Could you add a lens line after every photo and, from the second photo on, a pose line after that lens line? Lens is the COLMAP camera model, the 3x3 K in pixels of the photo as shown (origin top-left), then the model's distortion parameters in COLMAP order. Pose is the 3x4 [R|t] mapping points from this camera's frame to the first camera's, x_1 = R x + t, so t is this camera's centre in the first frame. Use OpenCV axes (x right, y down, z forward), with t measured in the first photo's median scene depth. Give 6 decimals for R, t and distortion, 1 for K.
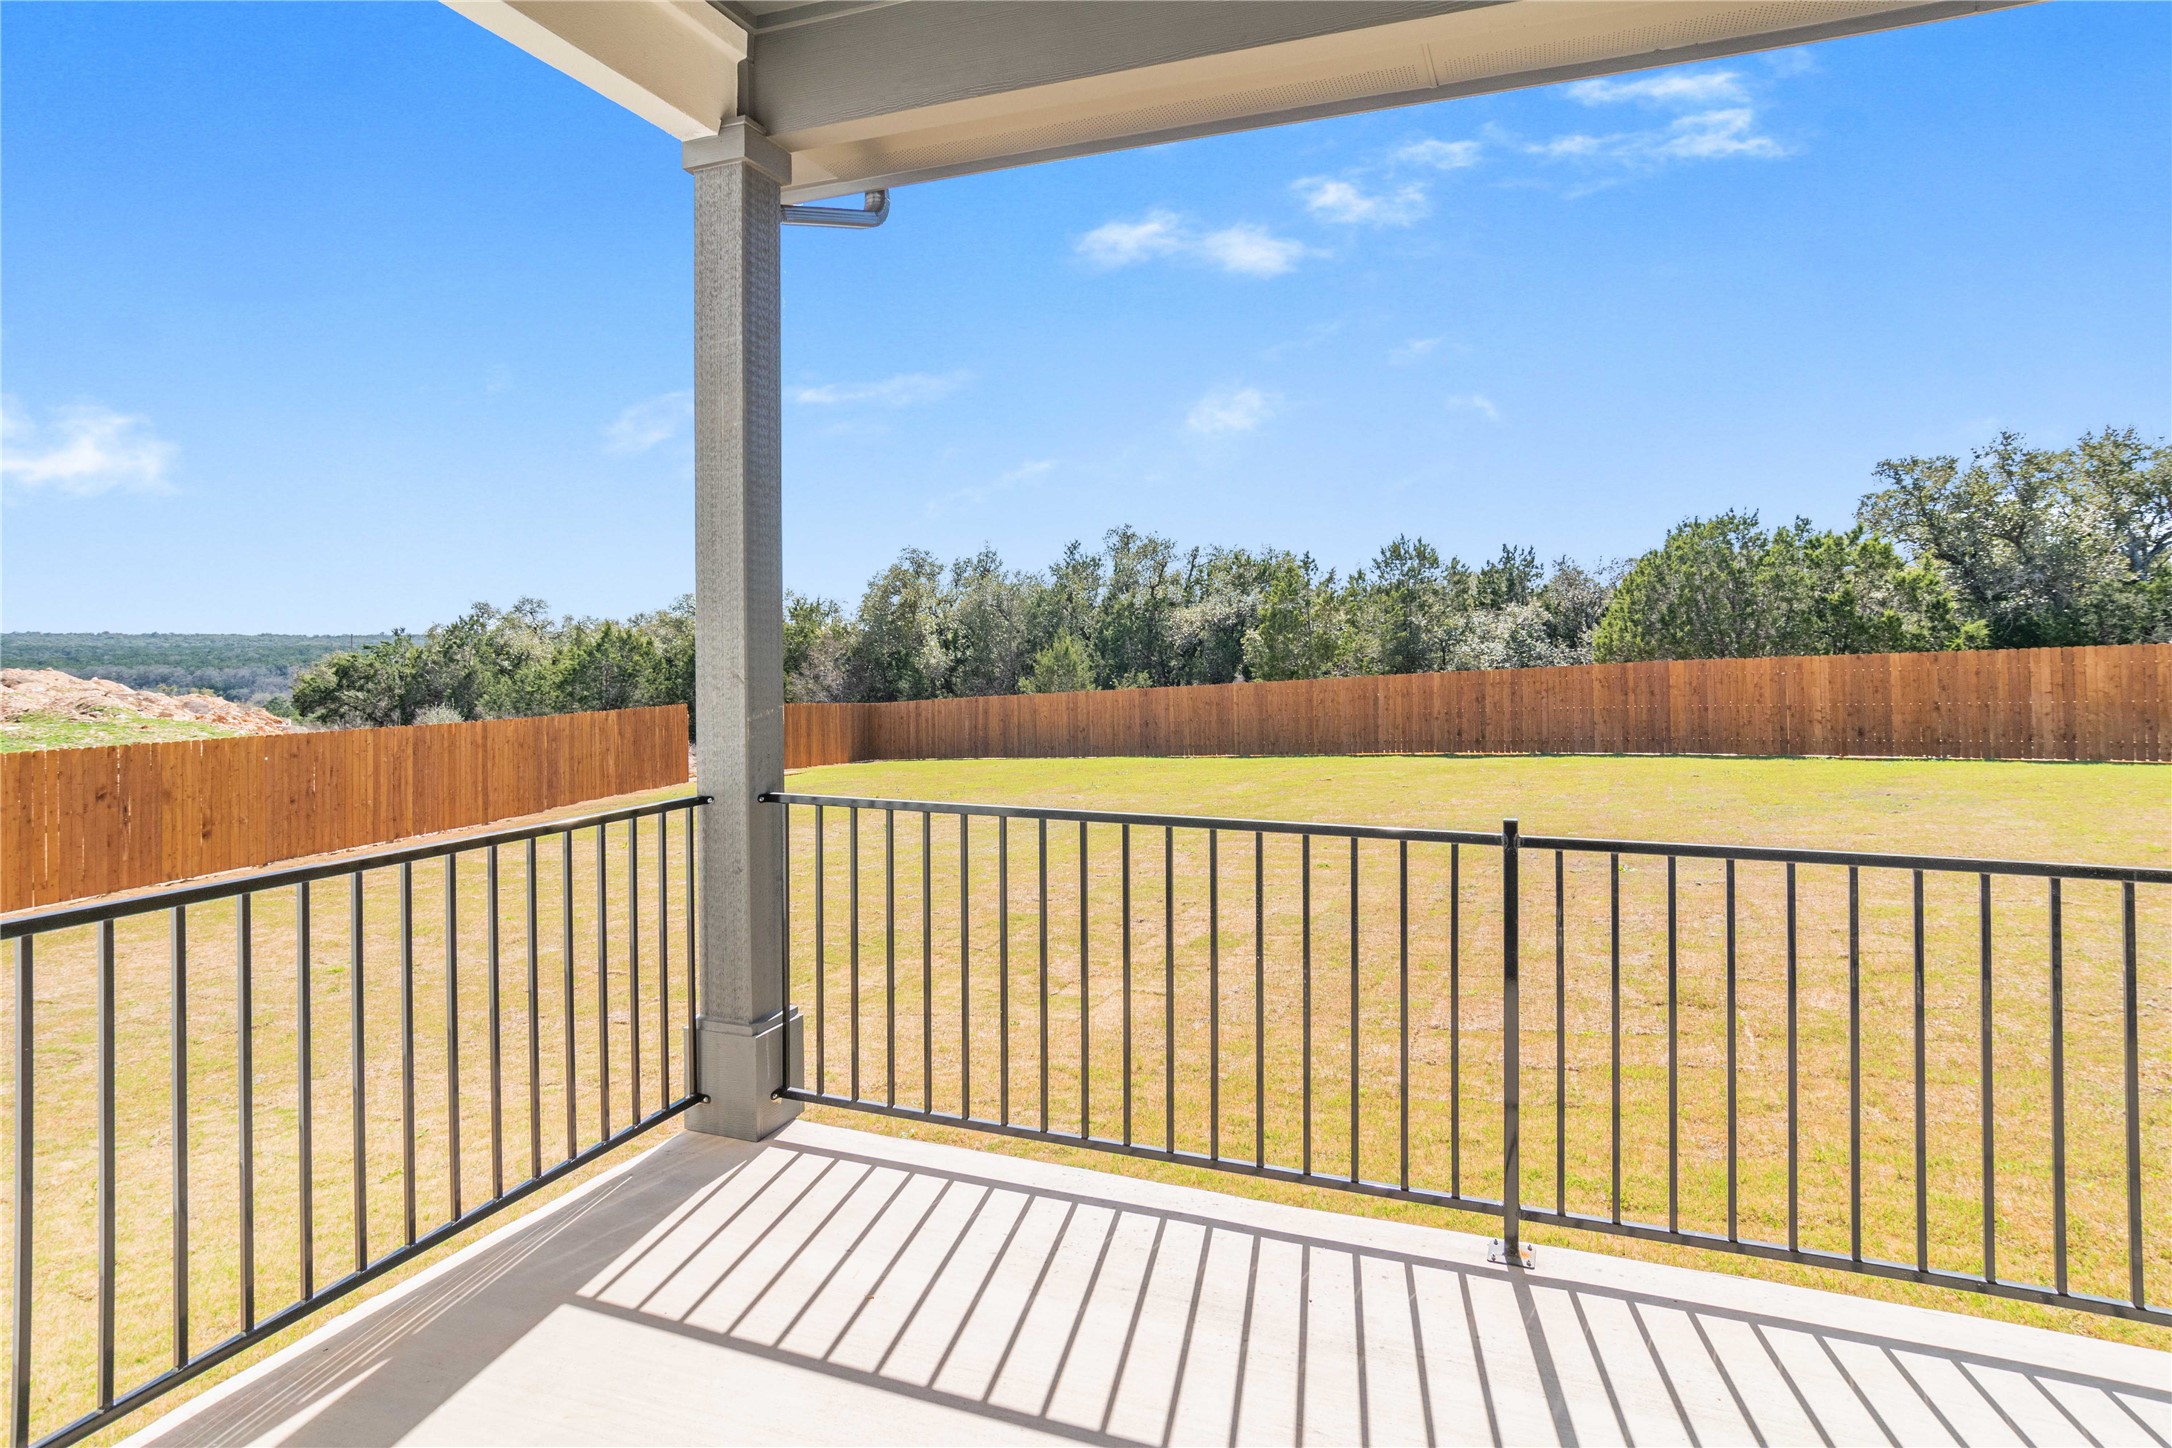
lens RADIAL K [[1209.7, 0, 1065.9], [0, 1209.7, 645.9], [0, 0, 1]] dist [-0.001092, -0.038331]
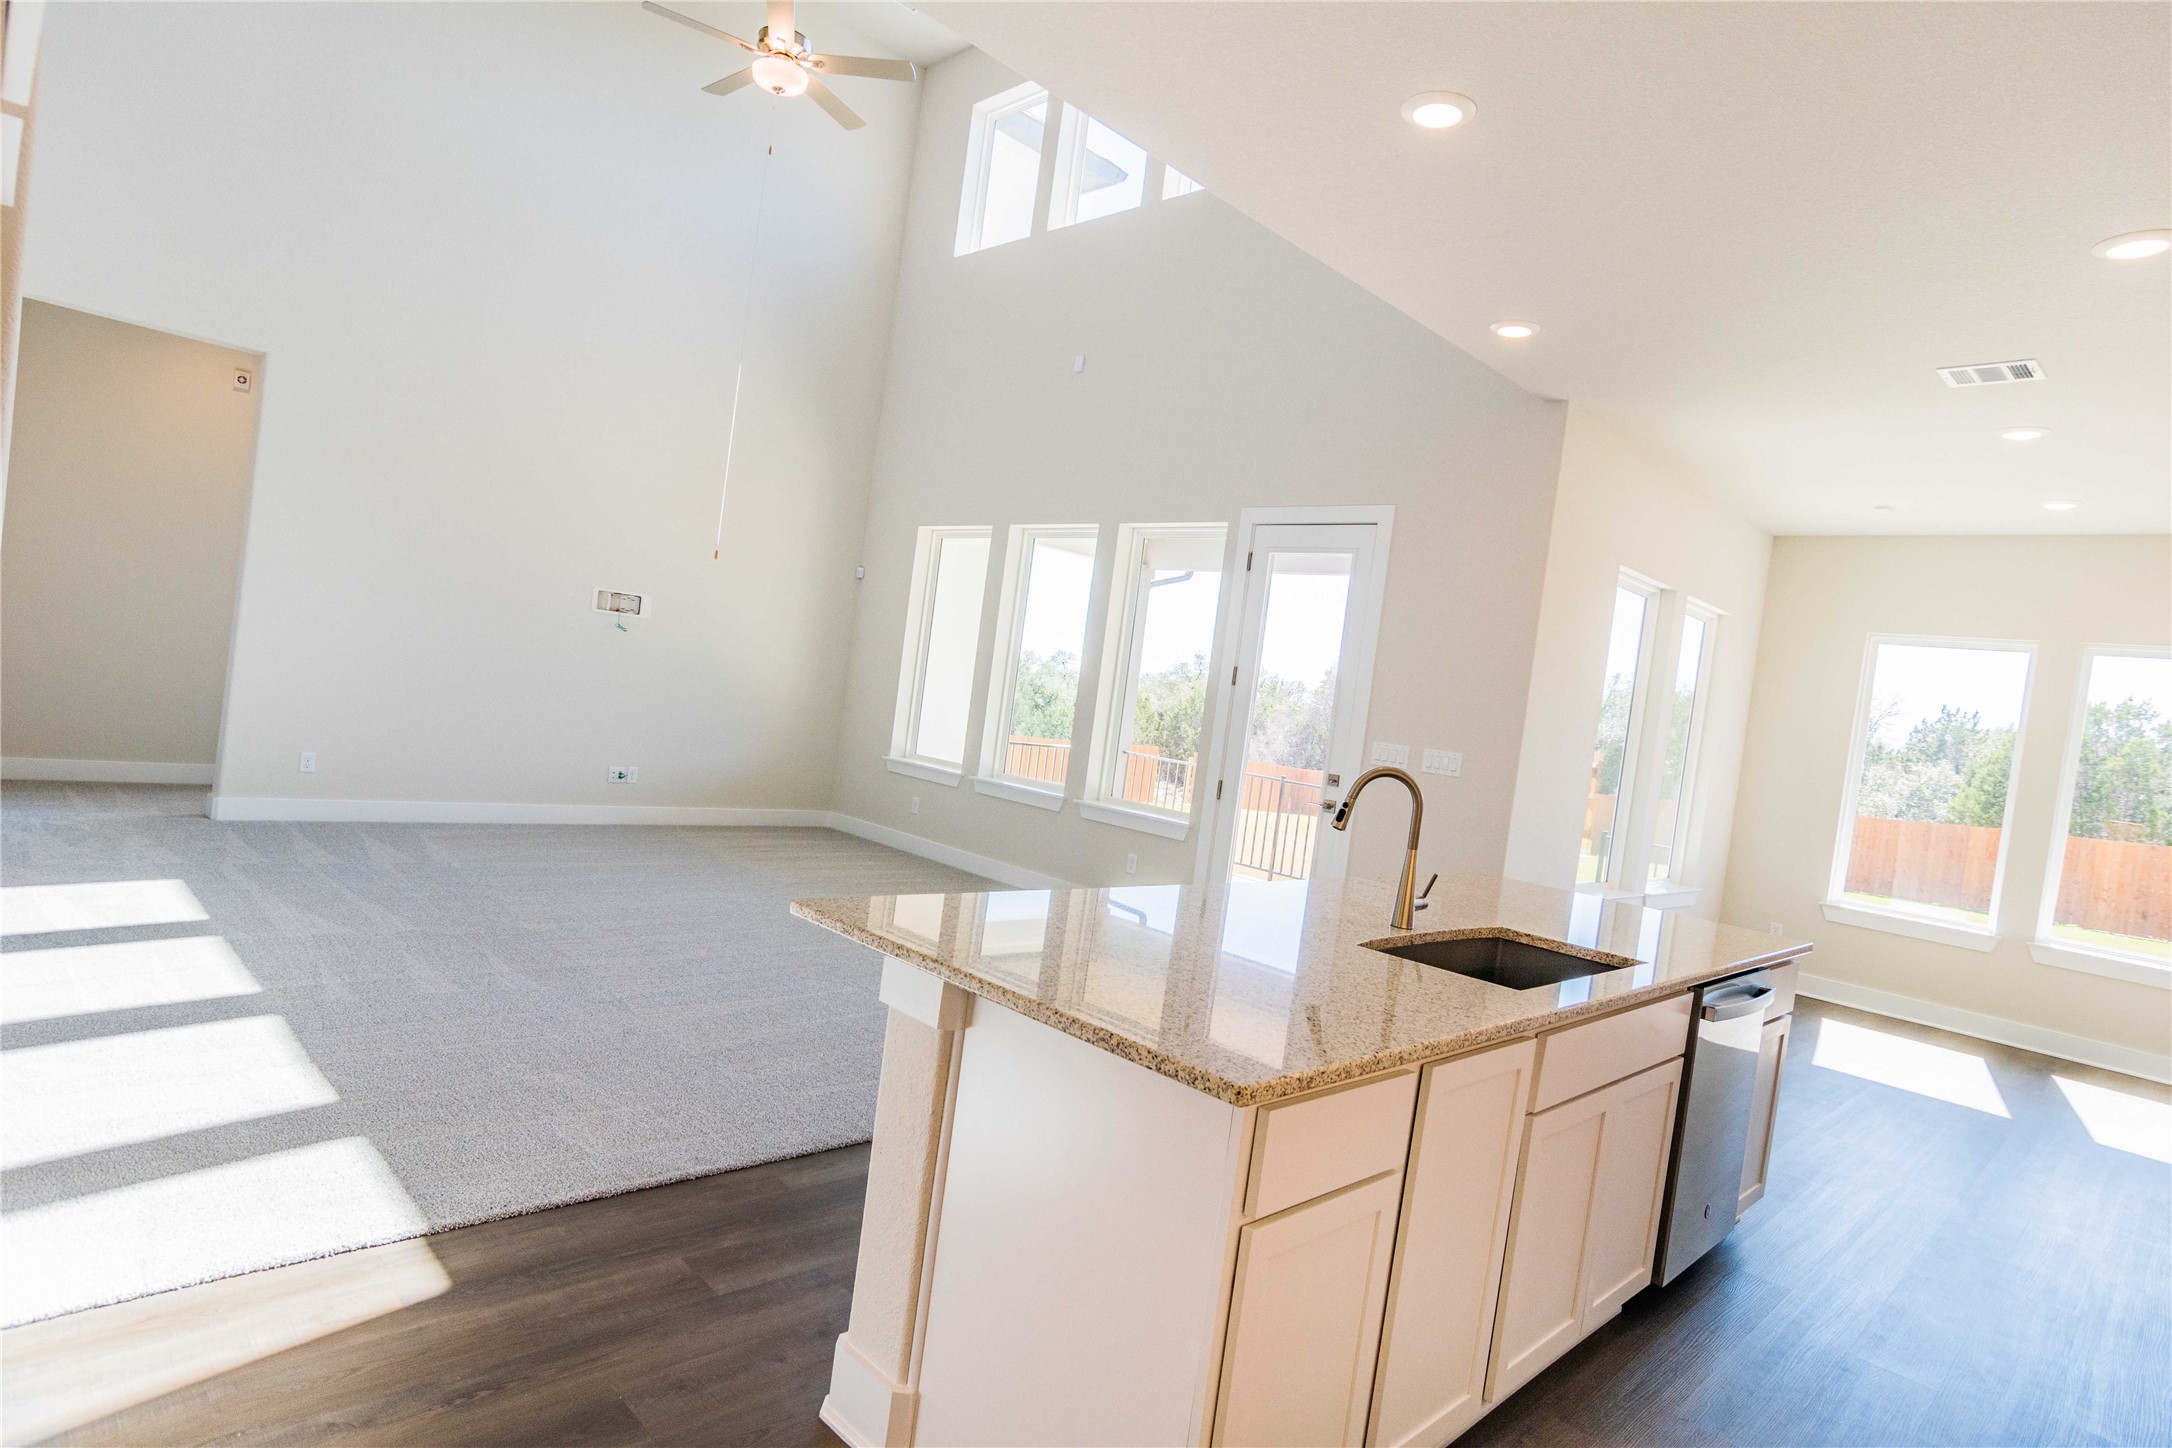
lens RADIAL K [[1179.6, 0, 1080.5], [0, 1179.6, 720.1], [0, 0, 1]] dist [-0.052827, 0.040490]
pose [[0.914244, 0.128771, -0.384157, 0.089340], [-0.128918, 0.991328, 0.025488, -0.004043], [0.384107, 0.026222, 0.922916, -0.210531]]
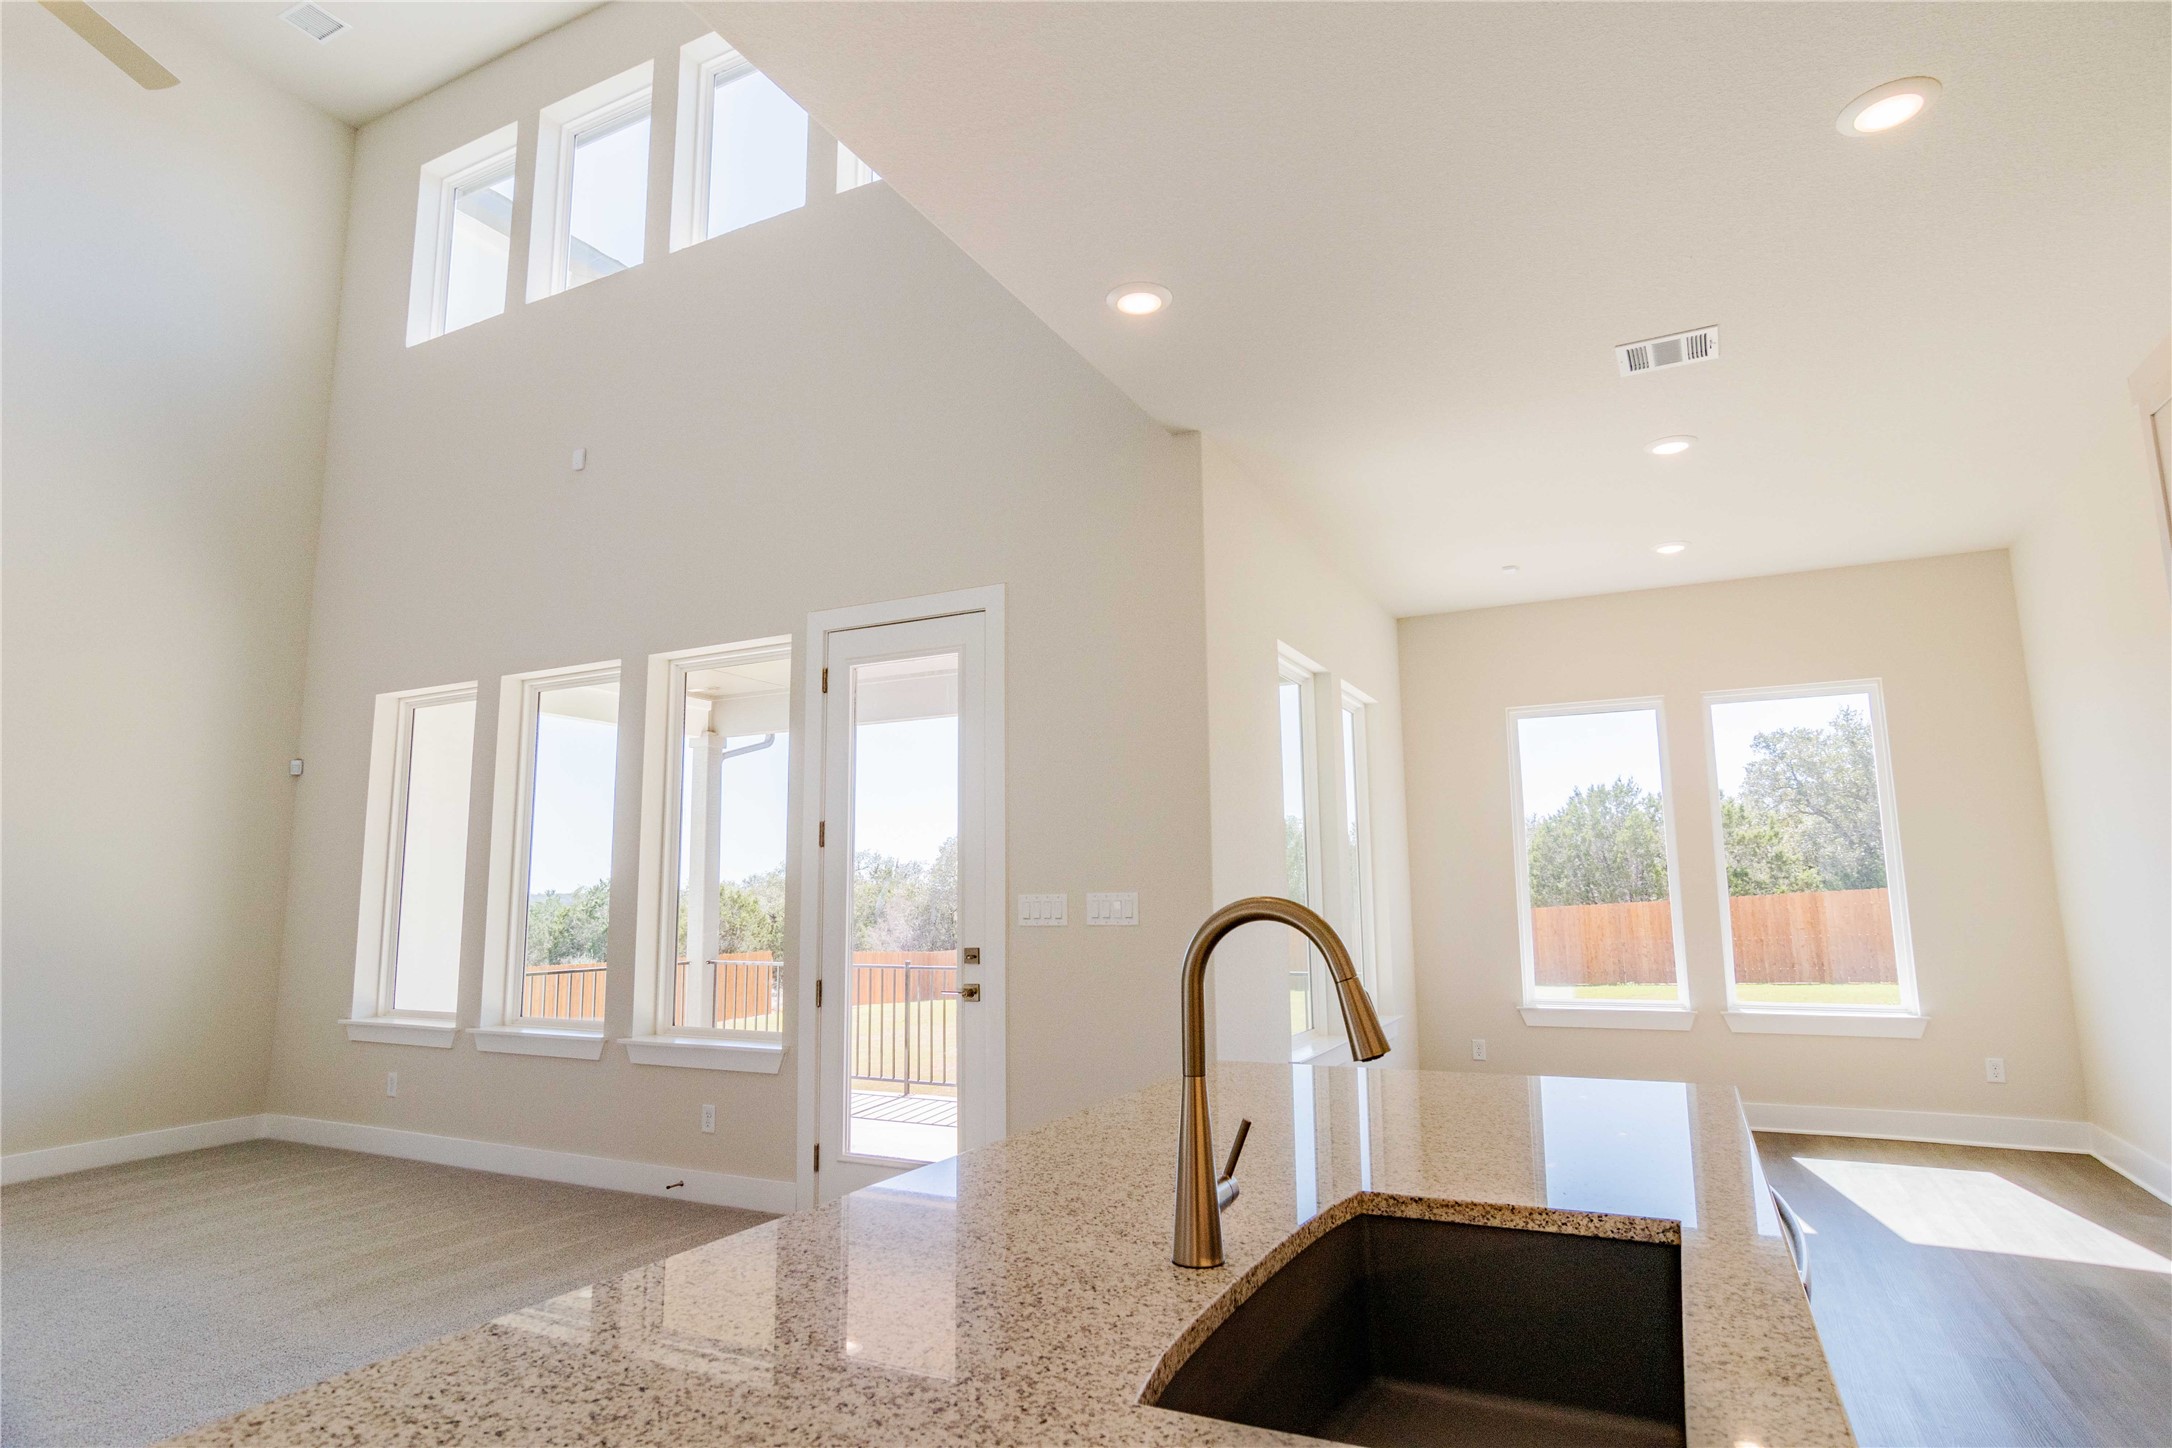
lens RADIAL K [[1179.6, 0, 1080.5], [0, 1179.6, 720.1], [0, 0, 1]] dist [-0.052827, 0.040490]
pose [[0.996900, -0.023123, -0.075211, 0.080007], [0.011540, 0.988475, -0.150941, -0.001546], [0.077834, 0.149605, 0.985678, -0.165226]]
